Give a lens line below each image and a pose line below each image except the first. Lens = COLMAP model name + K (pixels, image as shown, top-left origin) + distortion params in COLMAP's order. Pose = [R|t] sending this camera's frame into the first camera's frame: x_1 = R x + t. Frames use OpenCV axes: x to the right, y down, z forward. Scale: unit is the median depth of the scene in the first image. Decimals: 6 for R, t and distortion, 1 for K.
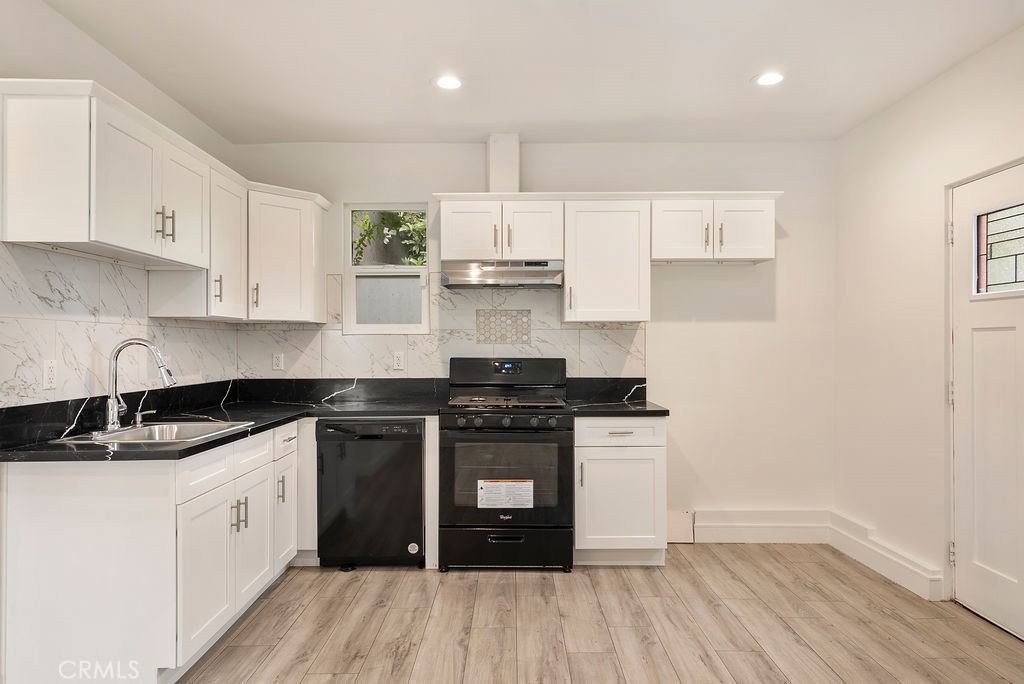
lens RADIAL K [[643.9, 0, 515.2], [0, 643.9, 340.0], [0, 0, 1]] dist [0.005008, 0.000855]
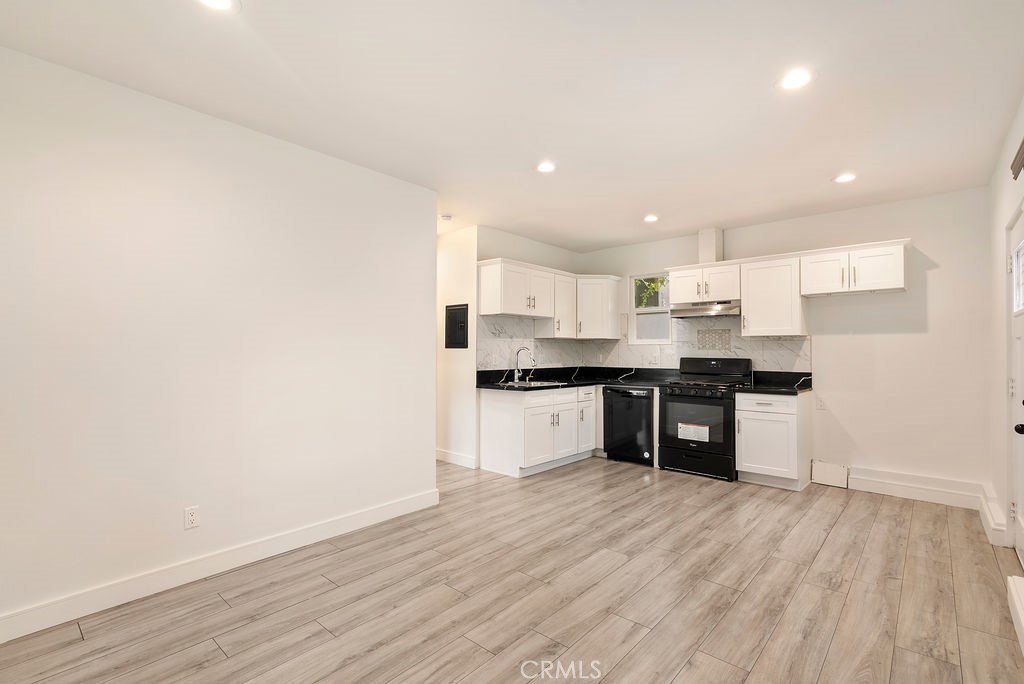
lens RADIAL K [[468.9, 0, 512.0], [0, 468.9, 342.0], [0, 0, 1]] dist [-0.000621, 0.000132]
pose [[0.744247, -0.009686, -0.667834, 0.483302], [0.001556, 0.999917, -0.012768, 0.000392], [0.667902, 0.008463, 0.744201, -0.323780]]
